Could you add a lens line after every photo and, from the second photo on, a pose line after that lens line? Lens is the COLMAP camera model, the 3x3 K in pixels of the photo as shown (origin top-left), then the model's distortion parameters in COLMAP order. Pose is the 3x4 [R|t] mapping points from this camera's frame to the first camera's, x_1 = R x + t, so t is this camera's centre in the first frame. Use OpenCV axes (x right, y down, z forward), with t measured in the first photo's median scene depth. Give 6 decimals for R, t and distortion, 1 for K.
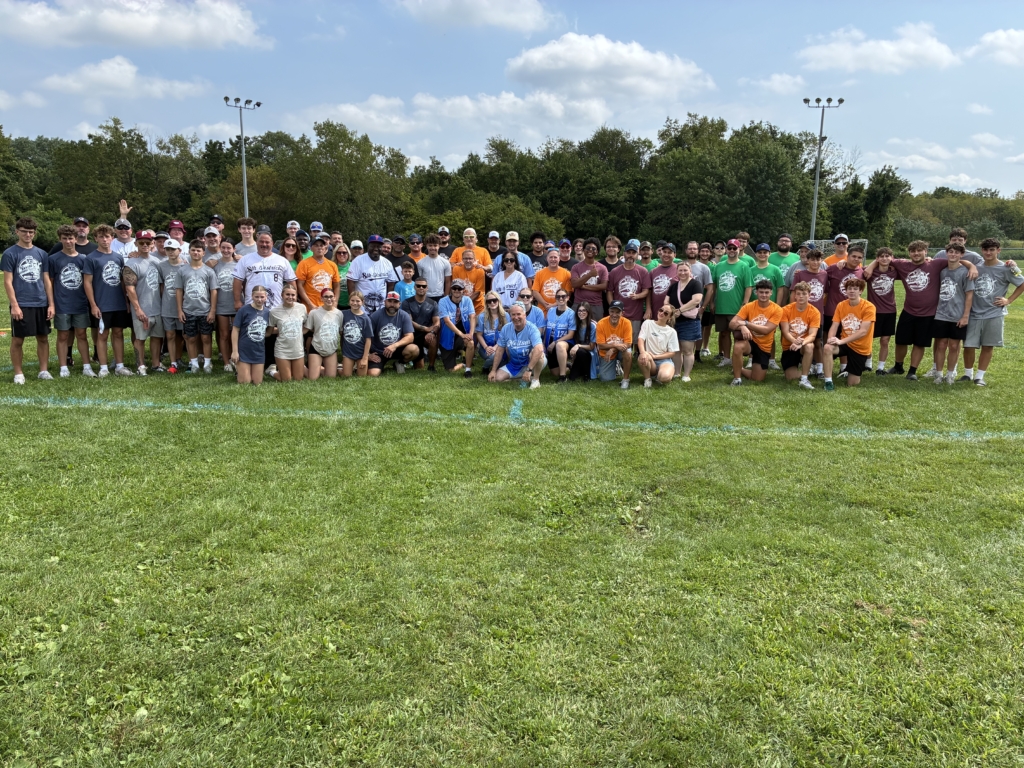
lens RADIAL K [[786.6, 0, 507.7], [0, 786.6, 381.3], [0, 0, 1]] dist [0.038264, -0.000437]
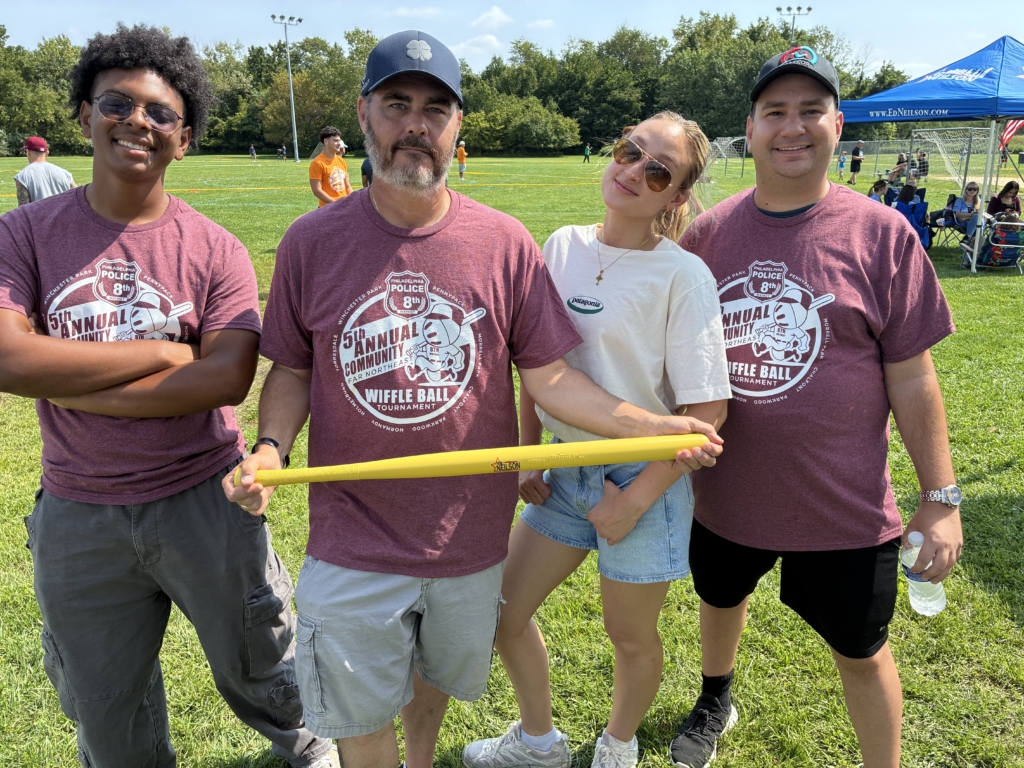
lens RADIAL K [[786.6, 0, 514.8], [0, 786.6, 385.2], [0, 0, 1]] dist [0.038264, -0.000437]
pose [[0.999033, 0.001216, -0.043957, 0.028353], [0.004236, 0.992307, 0.123728, 0.020204], [0.043769, -0.123795, 0.991342, -0.116001]]
